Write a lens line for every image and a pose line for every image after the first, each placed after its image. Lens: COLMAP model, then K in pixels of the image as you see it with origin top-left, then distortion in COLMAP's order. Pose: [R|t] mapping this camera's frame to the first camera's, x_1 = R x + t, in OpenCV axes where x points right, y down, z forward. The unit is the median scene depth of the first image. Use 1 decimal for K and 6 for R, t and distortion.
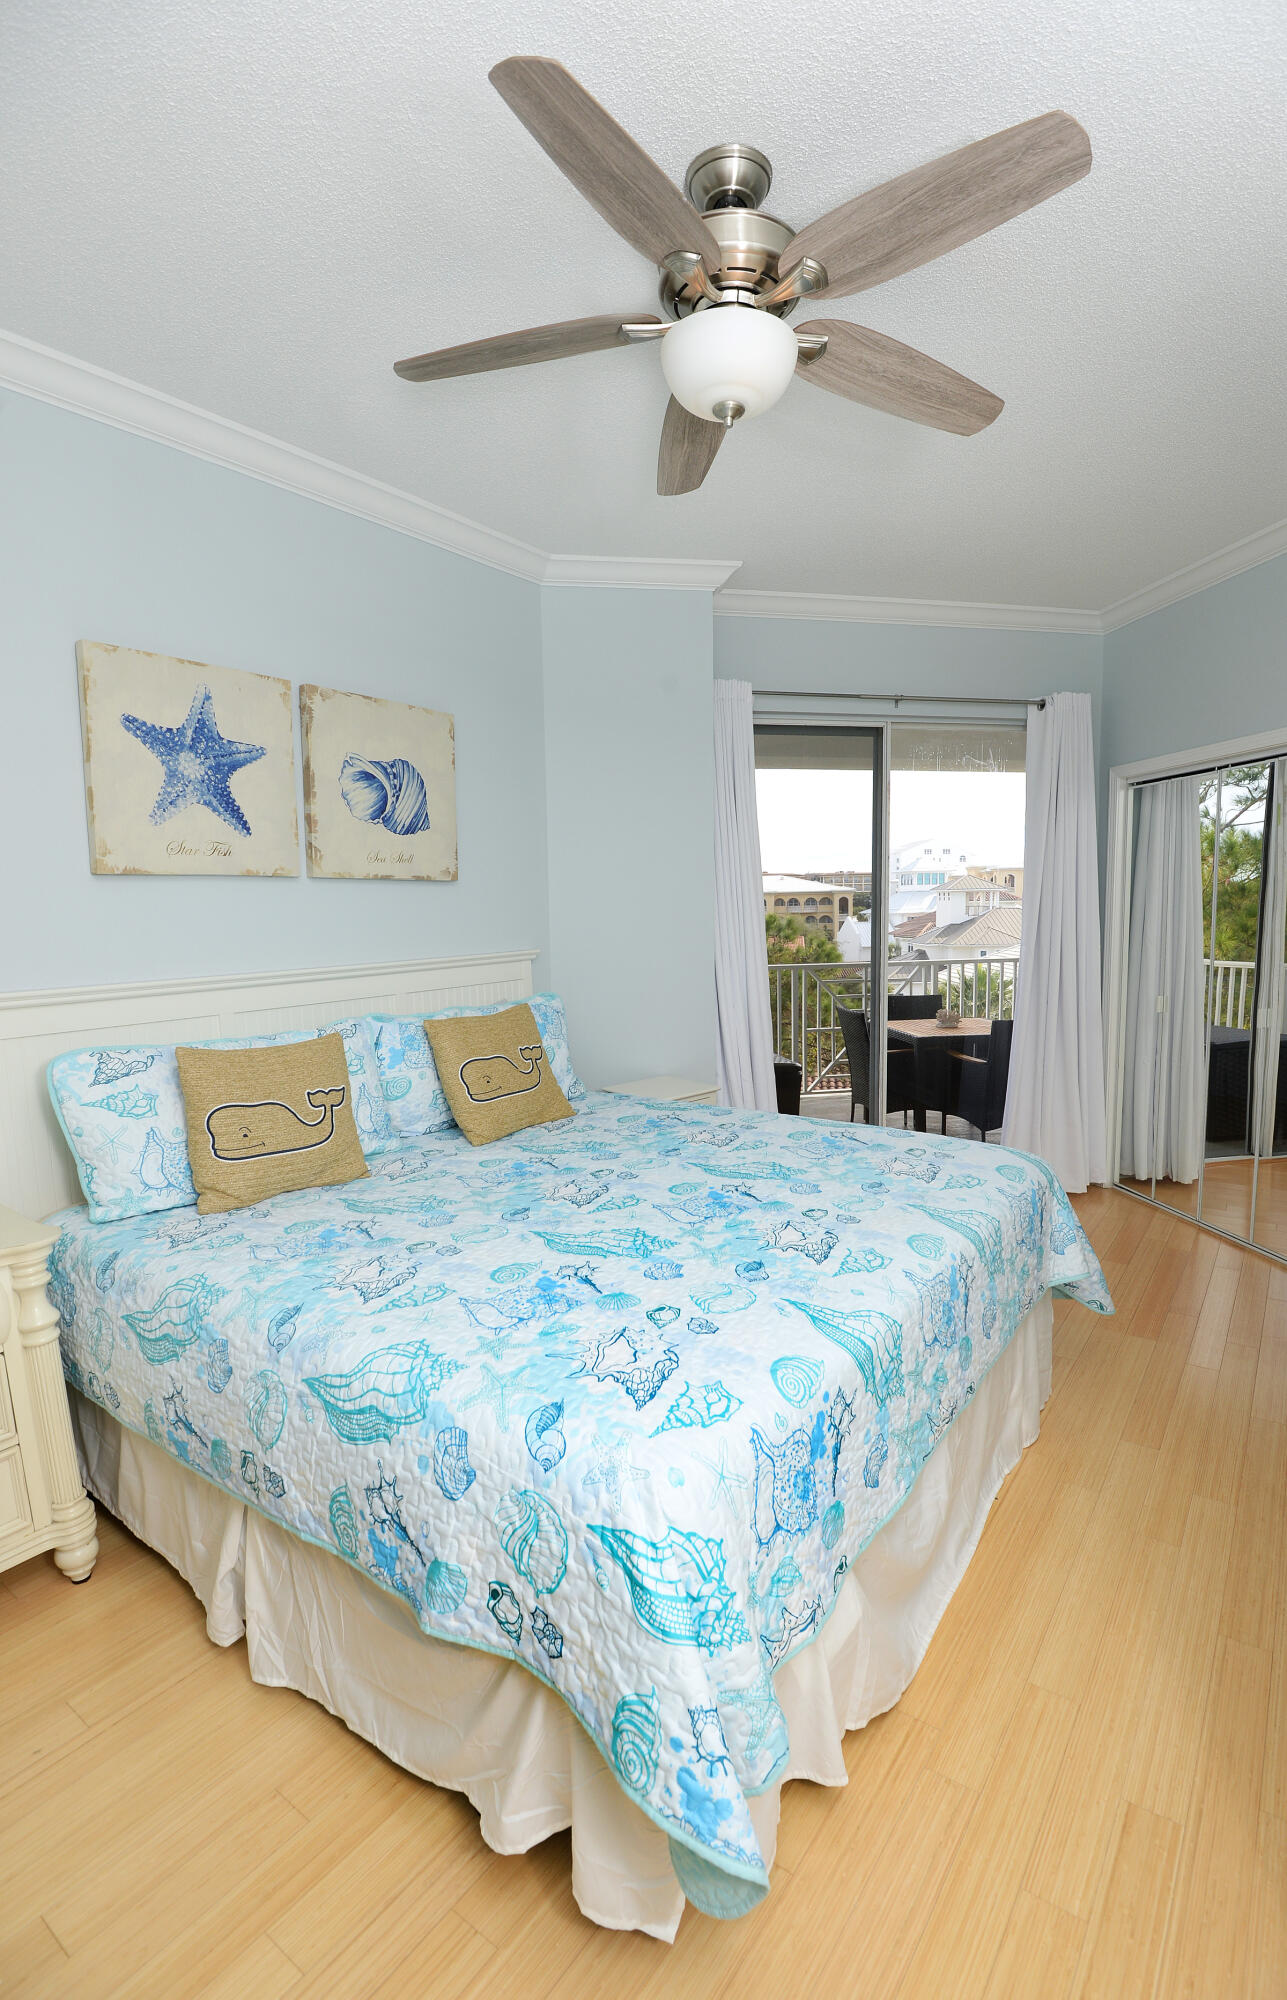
lens RADIAL K [[917.8, 0, 682.8], [0, 917.8, 1031.3], [0, 0, 1]] dist [-0.026198, -0.012465]
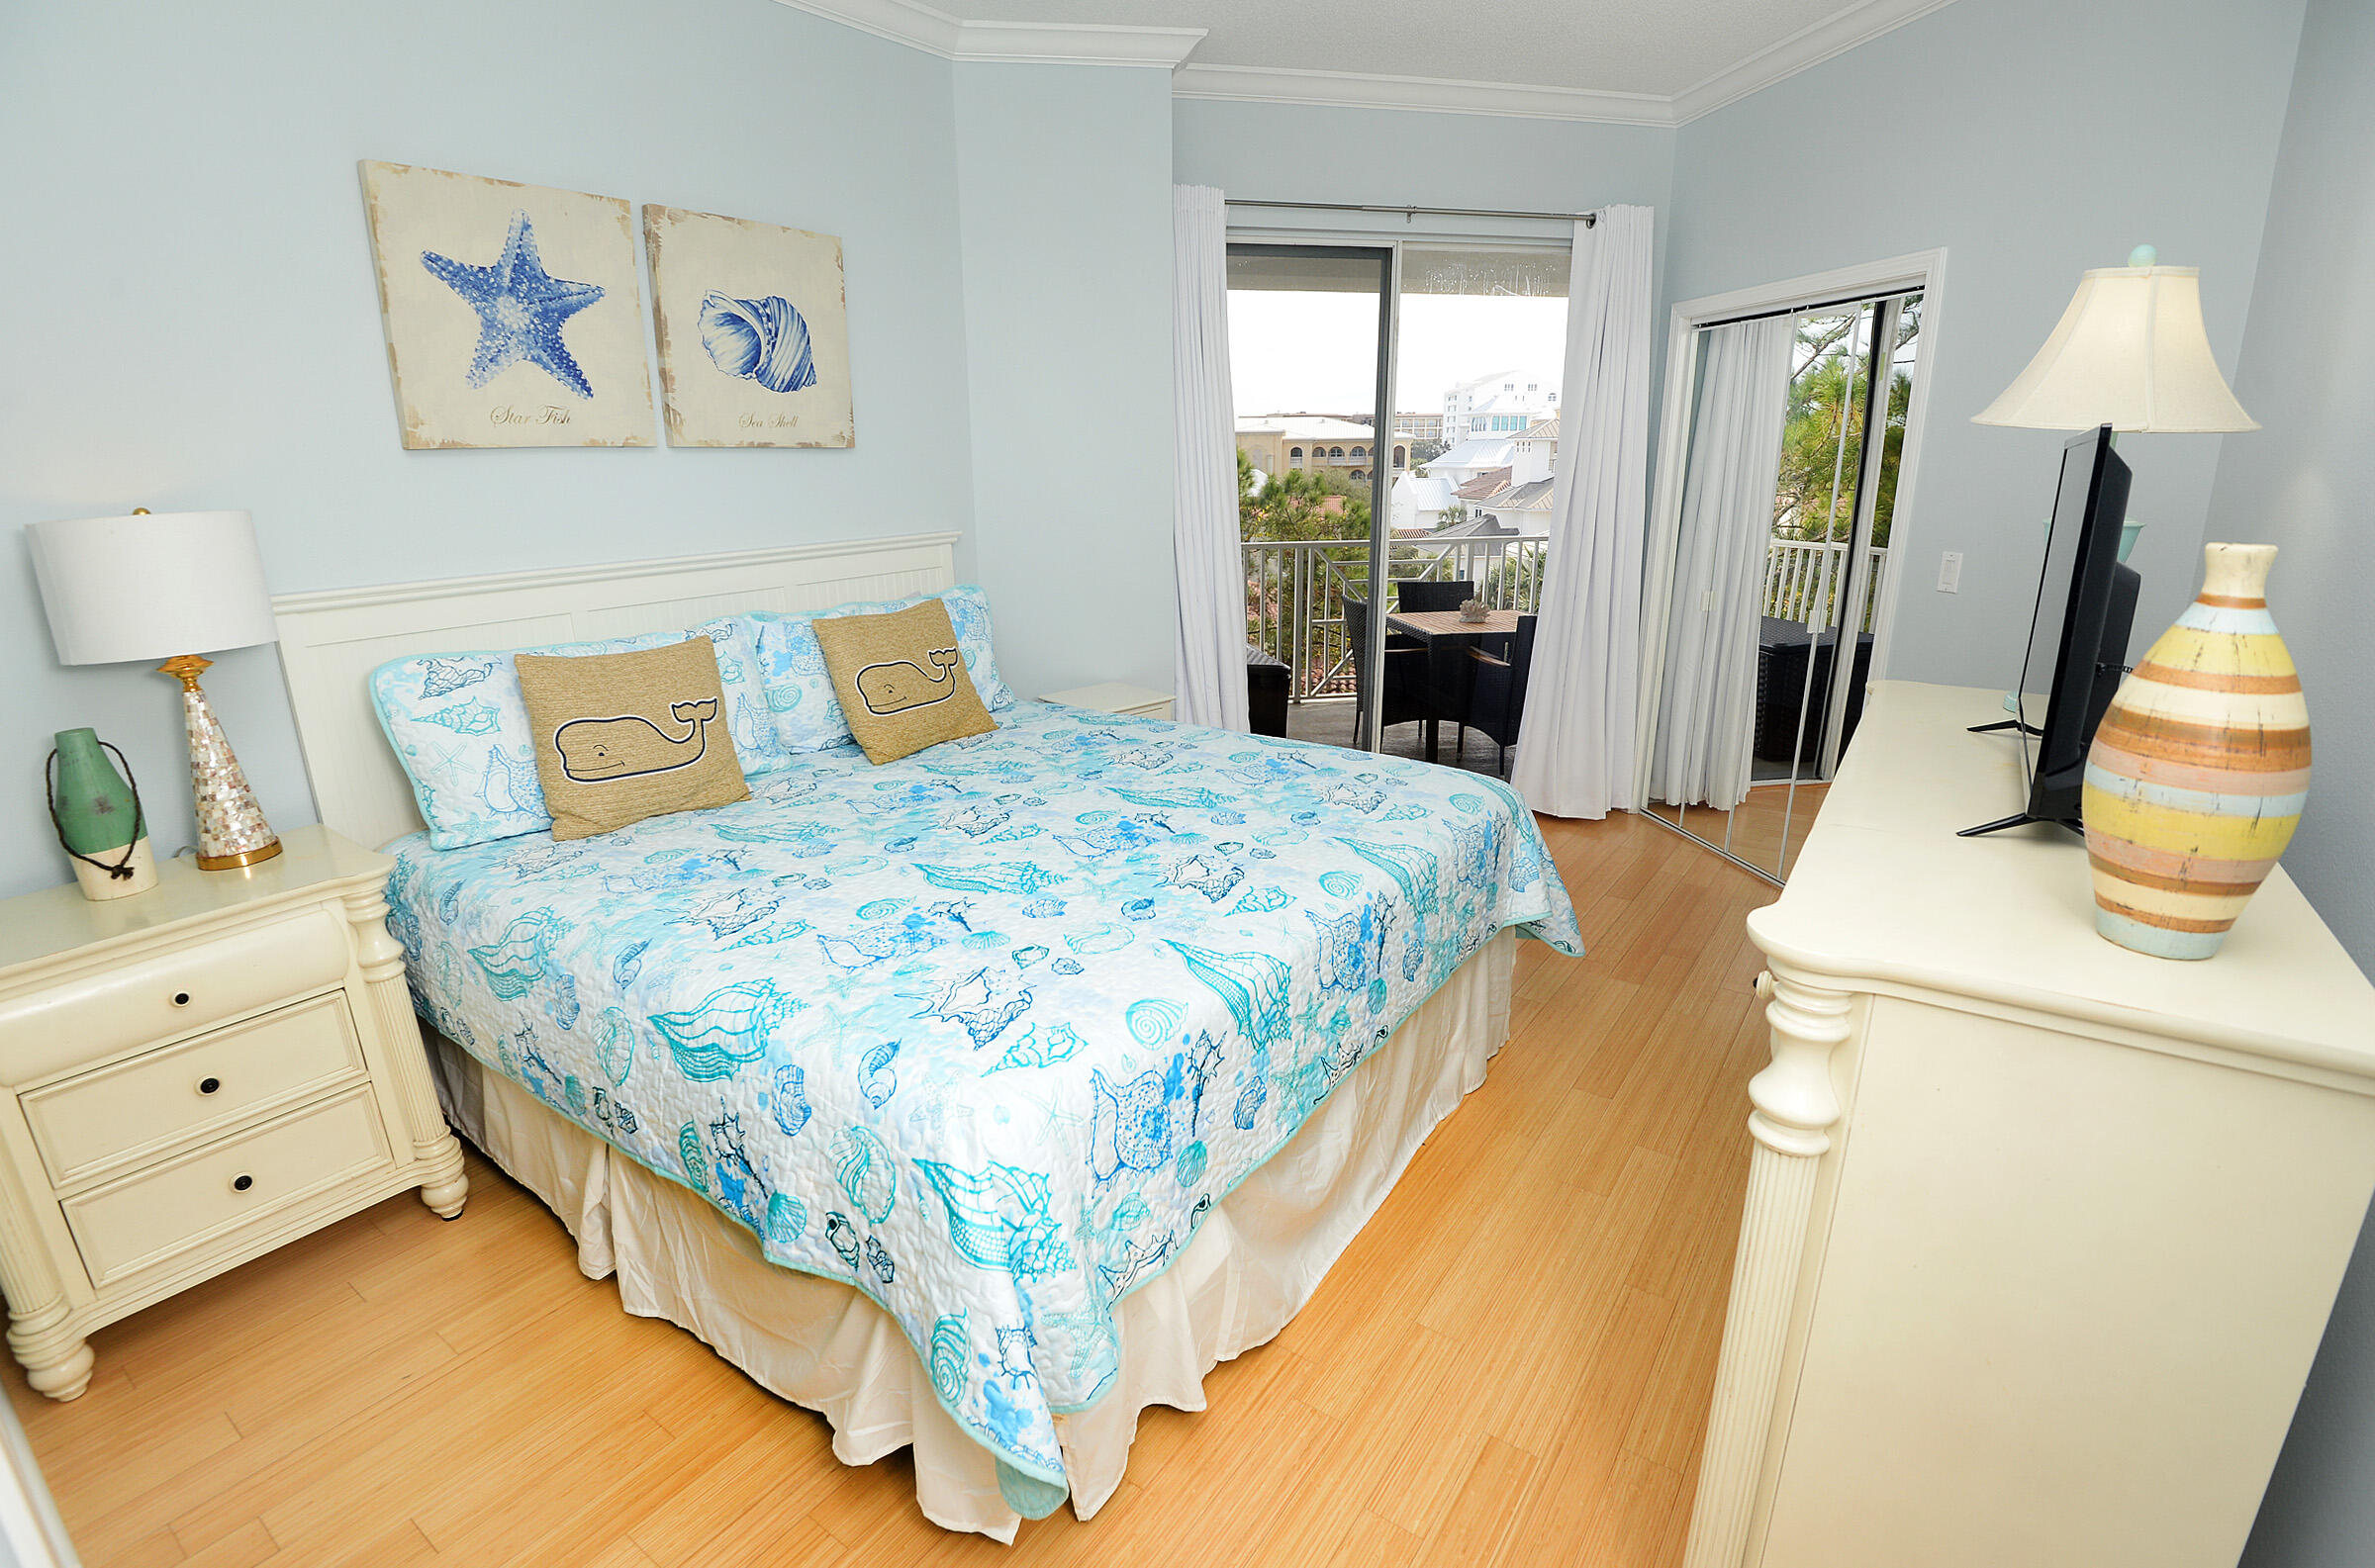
lens RADIAL K [[1098.2, 0, 1200.9], [0, 1098.2, 808.8], [0, 0, 1]] dist [-0.029182, -0.007238]
pose [[0.999956, 0.009344, -0.000517, 0.106321], [-0.009107, 0.984305, 0.176238, -0.026230], [0.002155, -0.176226, 0.984347, -0.056297]]
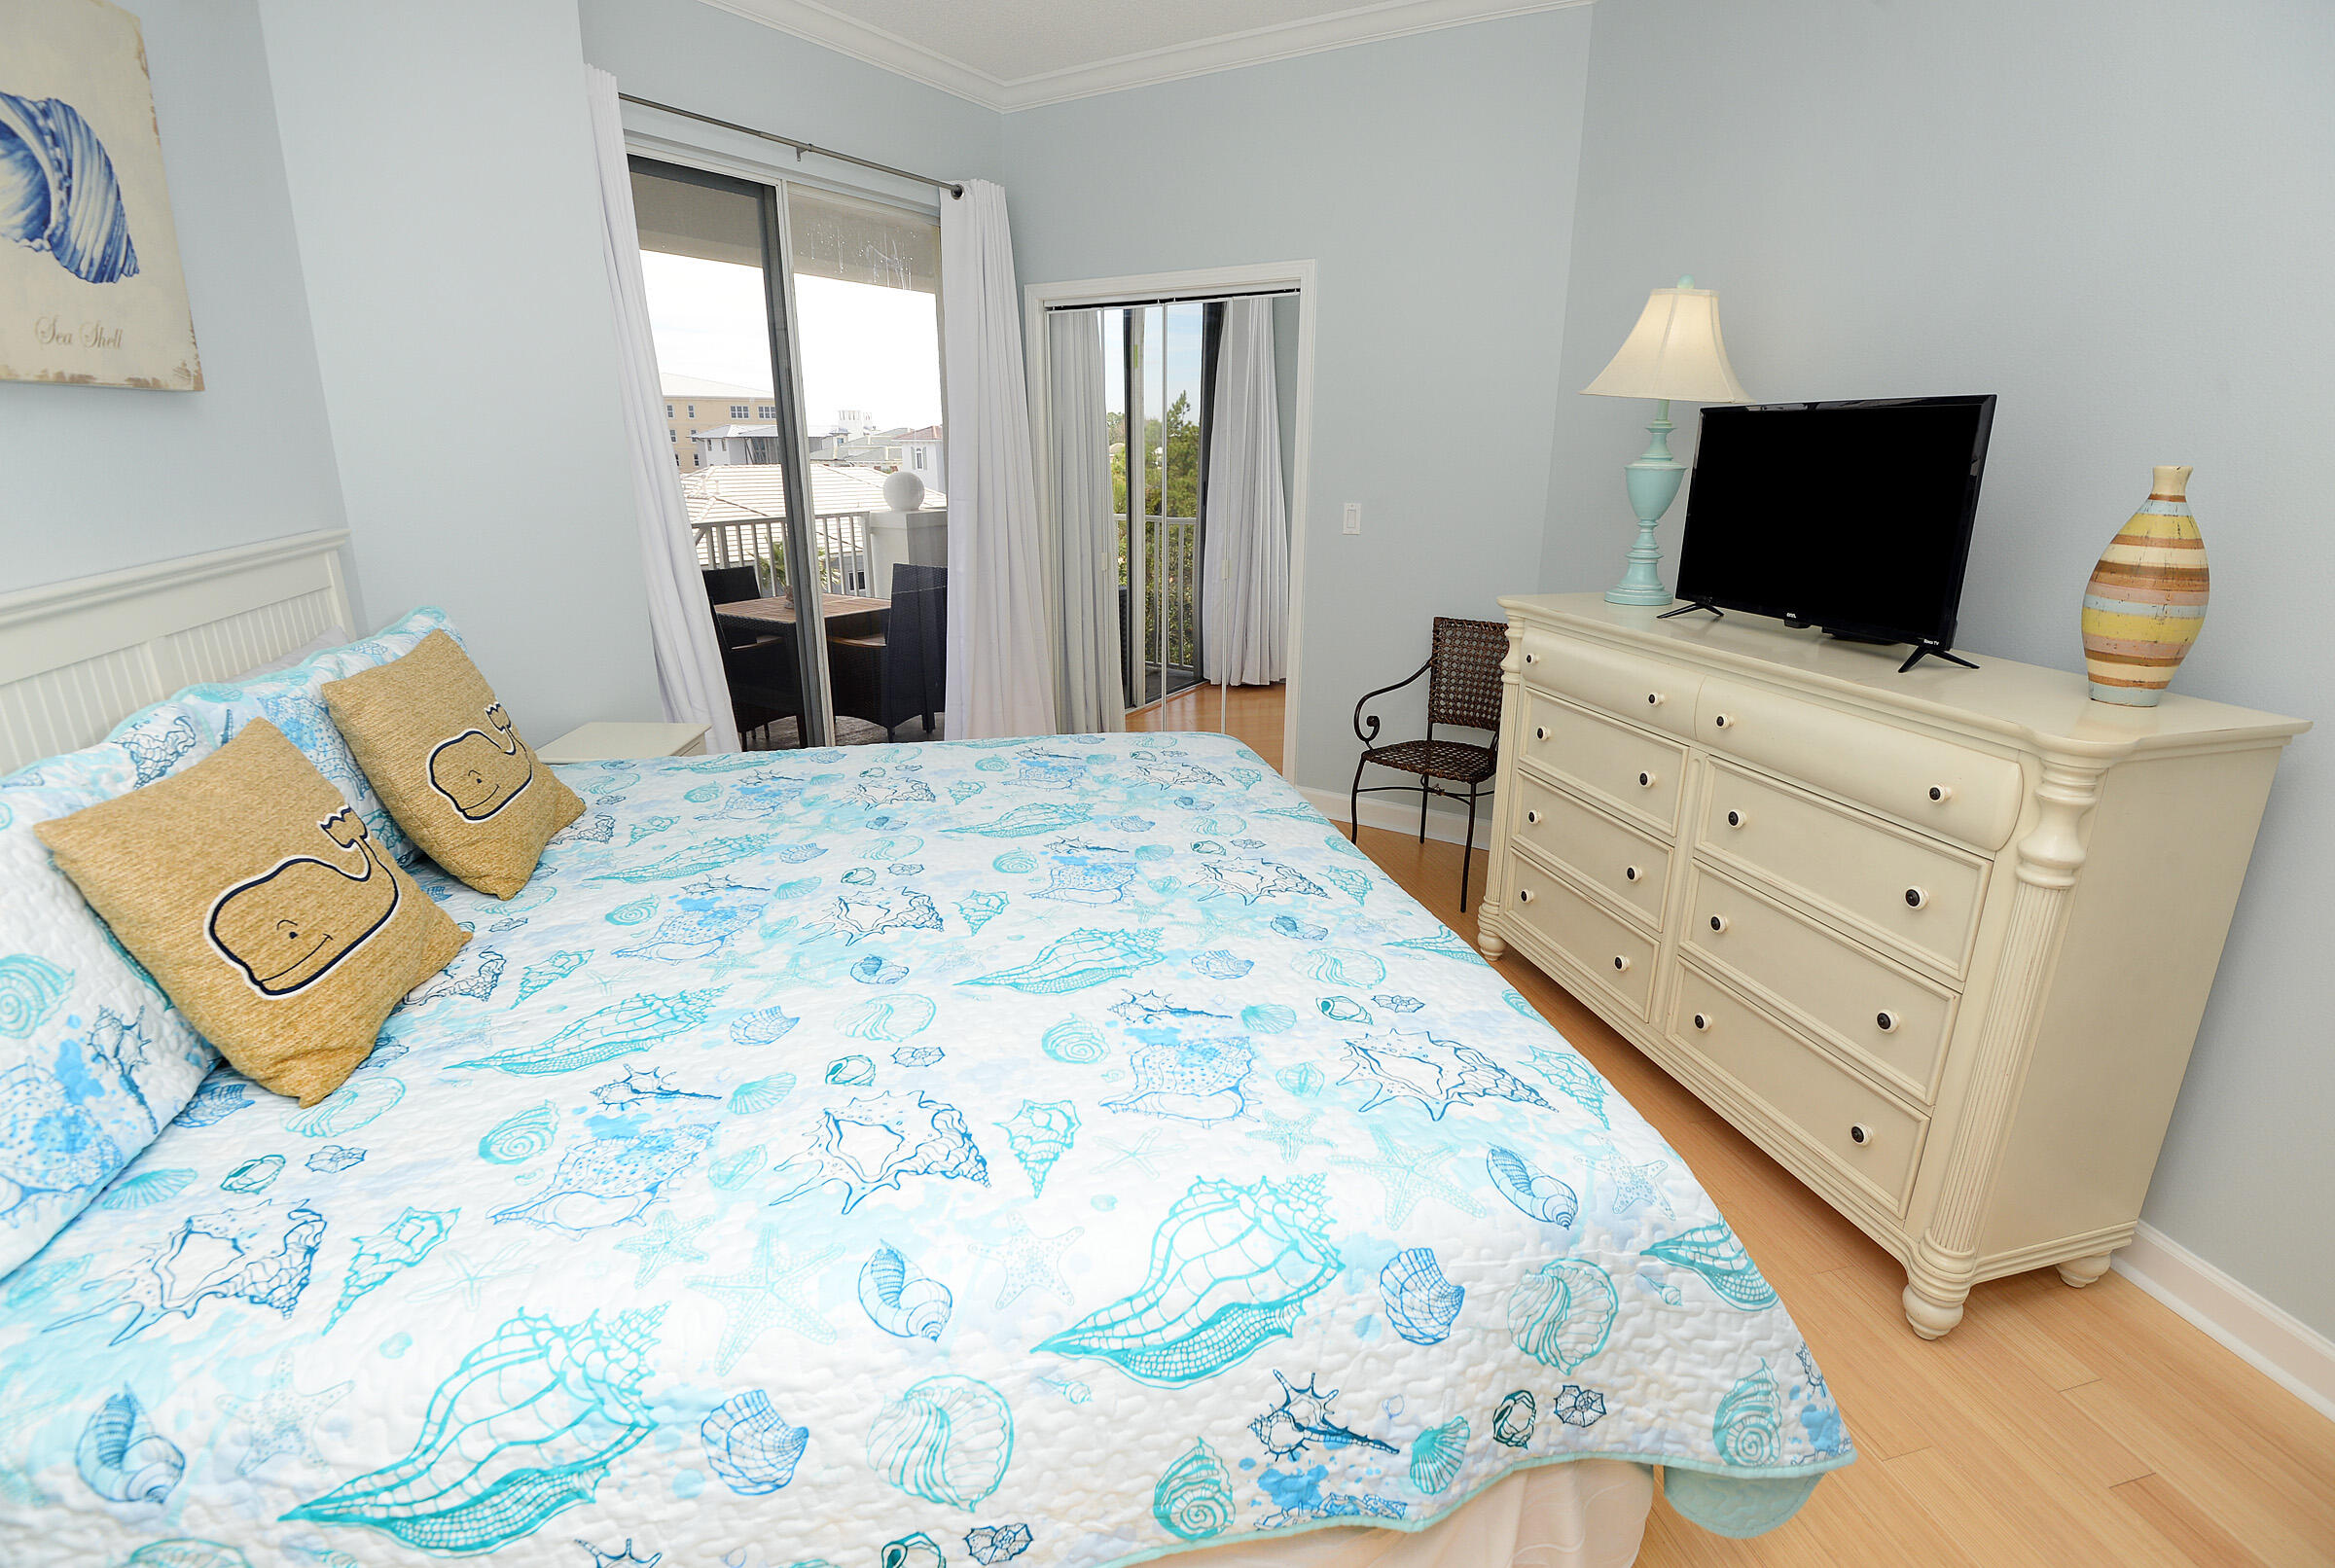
lens RADIAL K [[1079.8, 0, 1166.6], [0, 1079.8, 796.9], [0, 0, 1]] dist [-0.029182, -0.007238]
pose [[0.674834, -0.212966, 0.706573, -0.490509], [0.083112, 0.973296, 0.213980, -0.045873], [-0.733275, -0.085676, 0.674513, 0.353110]]
